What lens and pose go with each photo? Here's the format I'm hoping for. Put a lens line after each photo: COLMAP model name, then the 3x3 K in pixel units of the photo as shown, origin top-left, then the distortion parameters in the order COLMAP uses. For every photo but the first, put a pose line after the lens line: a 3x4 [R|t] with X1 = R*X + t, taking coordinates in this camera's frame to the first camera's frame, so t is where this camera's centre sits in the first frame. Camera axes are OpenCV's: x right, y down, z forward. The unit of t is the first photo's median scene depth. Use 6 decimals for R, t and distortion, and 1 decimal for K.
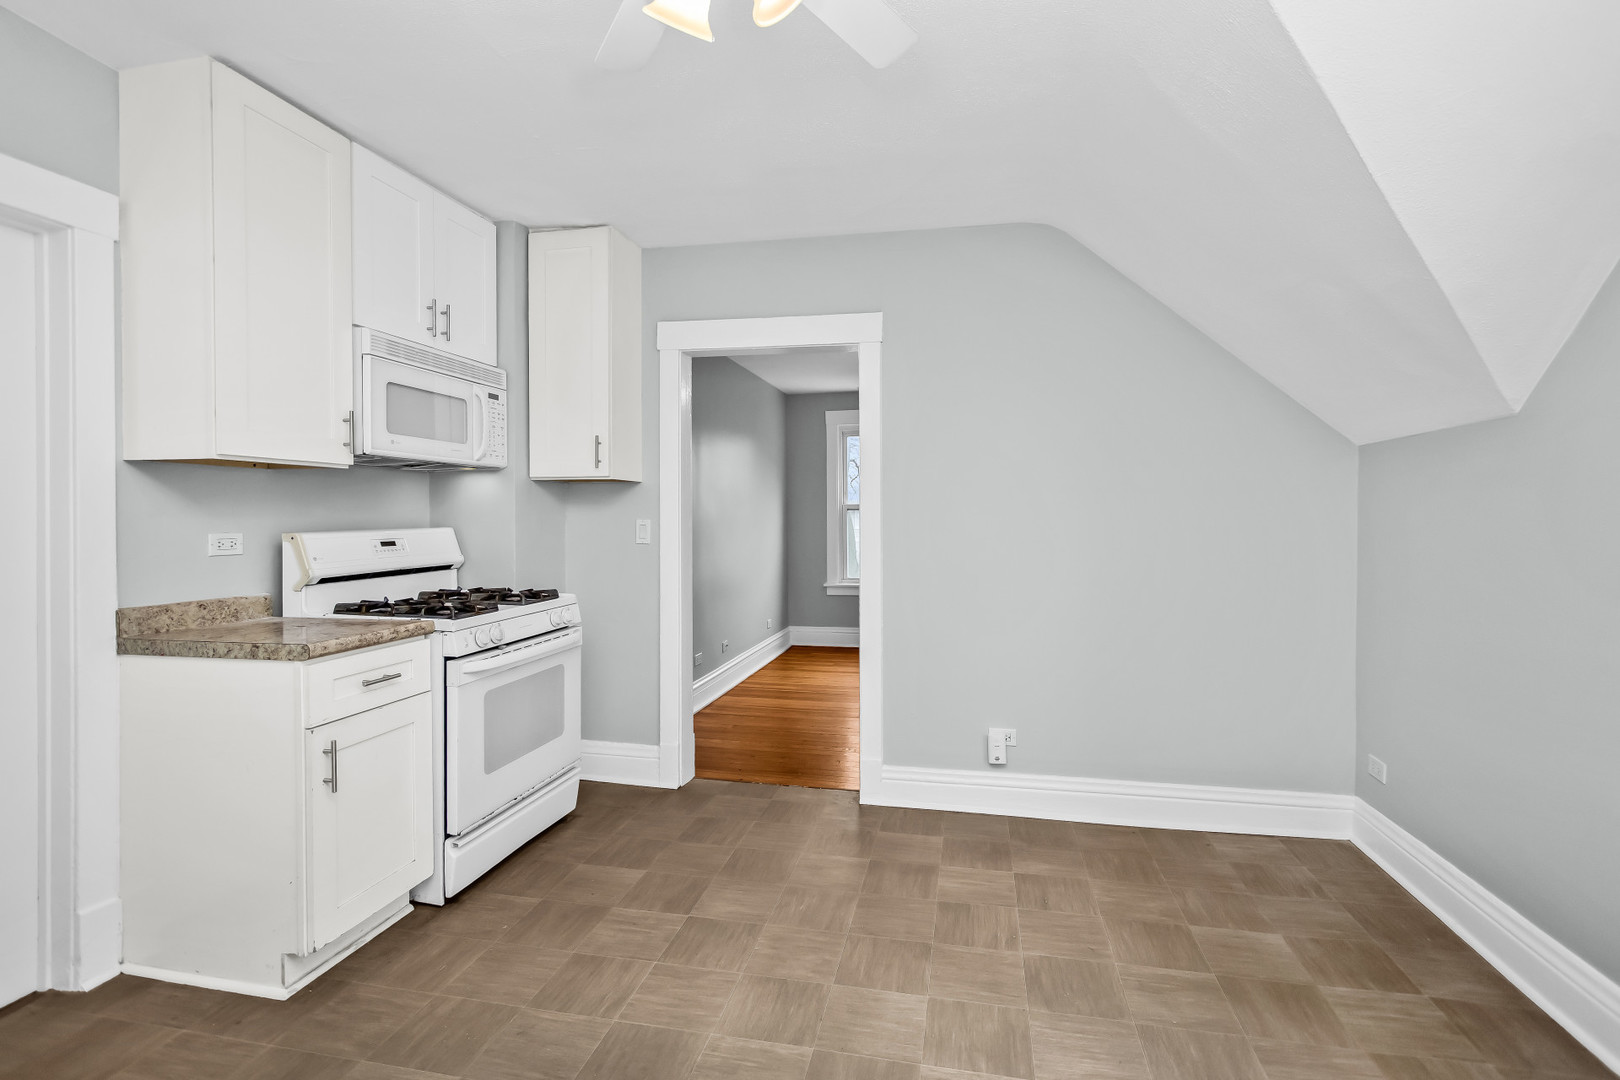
lens RADIAL K [[778.9, 0, 802.6], [0, 778.9, 520.3], [0, 0, 1]] dist [0.001981, -0.000831]
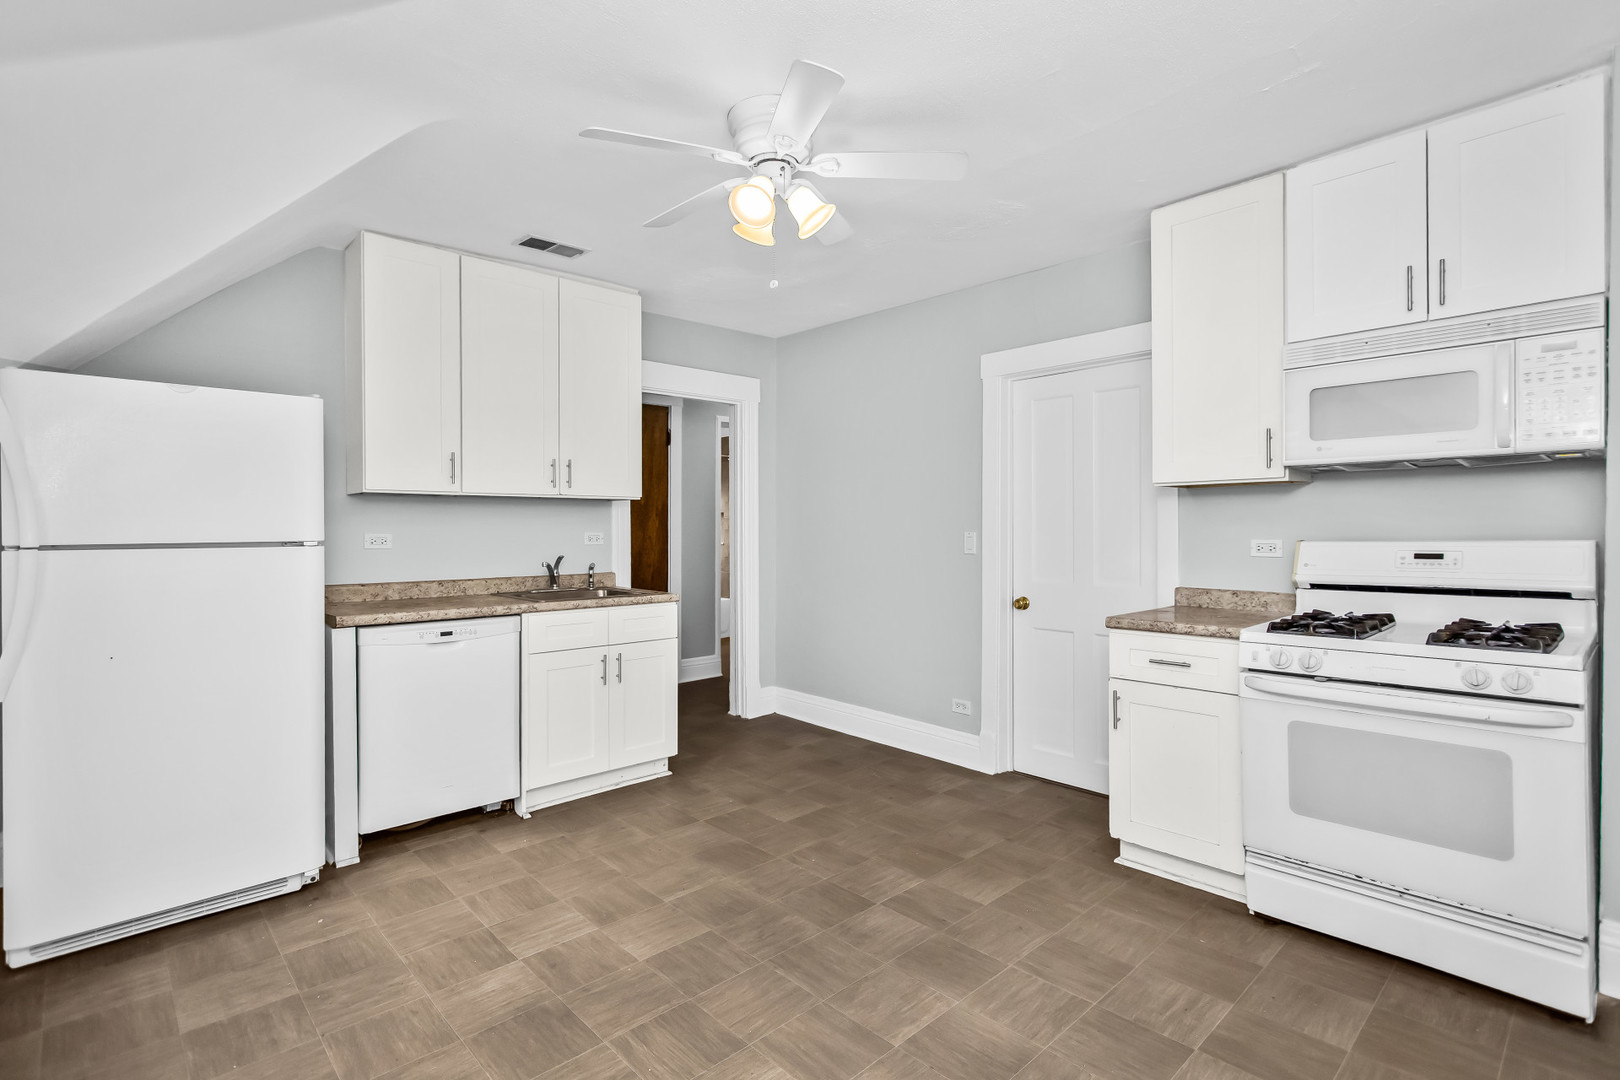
lens RADIAL K [[778.9, 0, 813.5], [0, 778.9, 530.9], [0, 0, 1]] dist [0.001981, -0.000831]
pose [[-0.561187, 0.010916, -0.827617, 0.747214], [0.004694, 0.999939, 0.010005, -0.013268], [0.827676, 0.001730, -0.561204, 1.204374]]
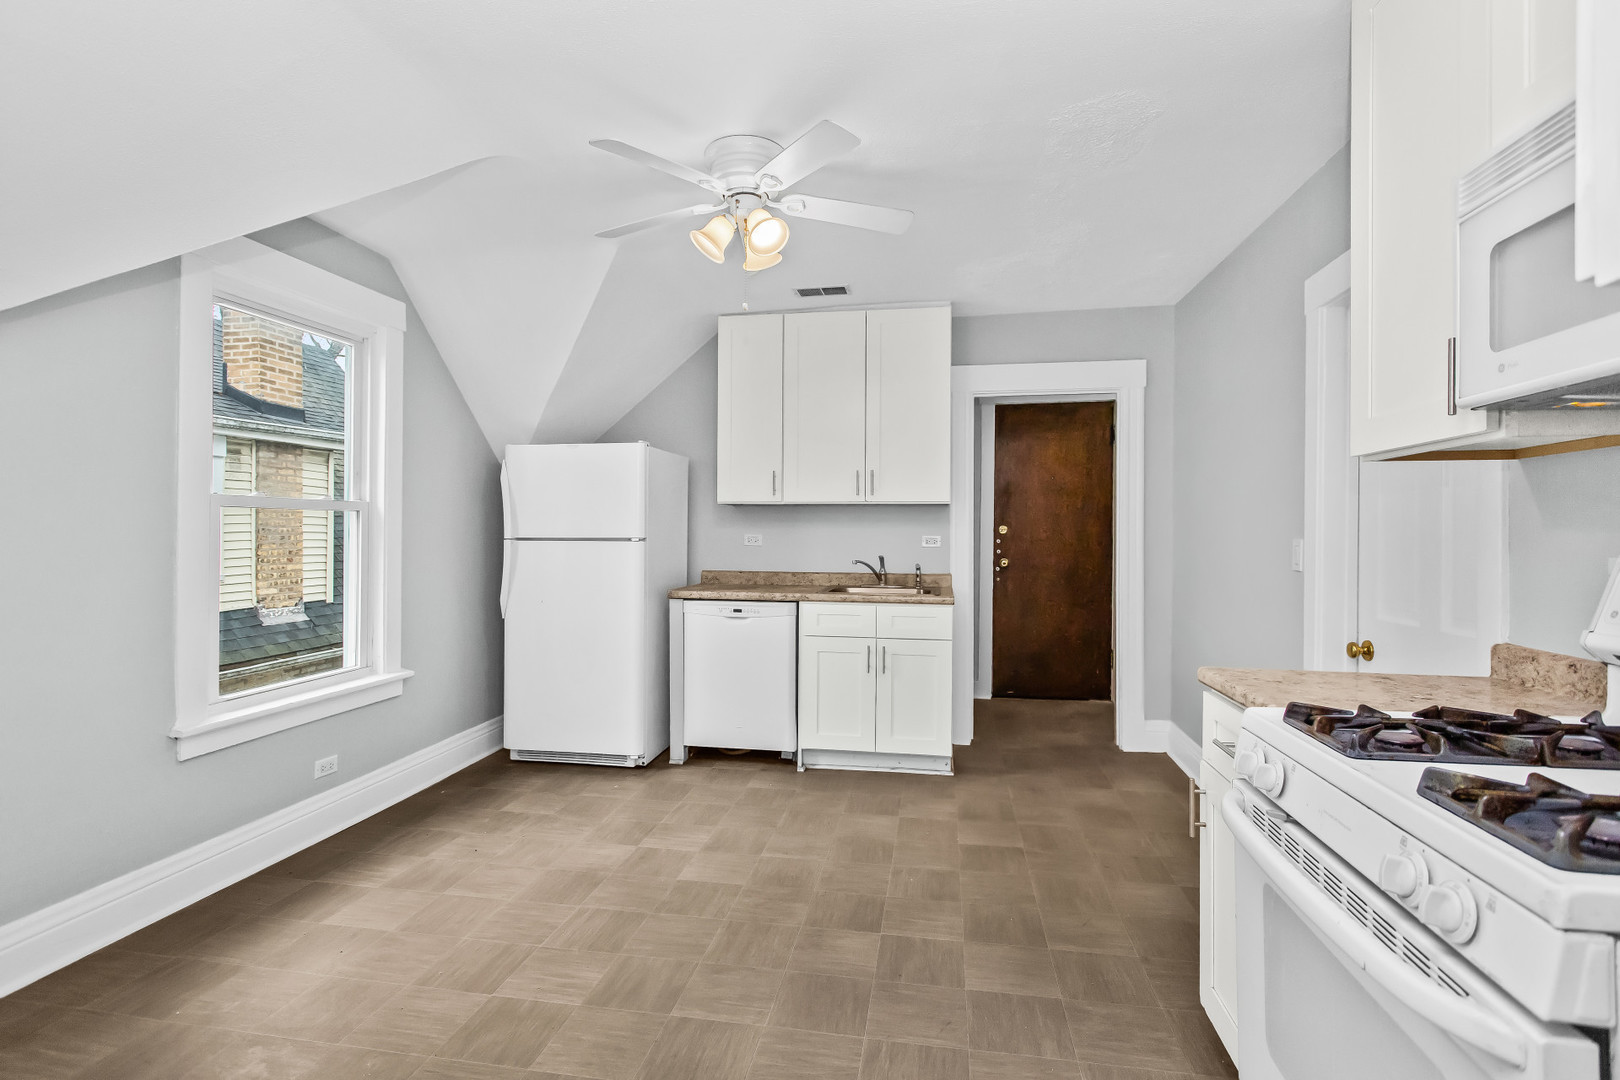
lens RADIAL K [[778.9, 0, 806.9], [0, 778.9, 534.6], [0, 0, 1]] dist [0.001981, -0.000831]
pose [[-0.999155, 0.001066, -0.041084, -0.108803], [0.000909, 0.999992, 0.003842, -0.003817], [0.041088, 0.003802, -0.999148, 1.704229]]
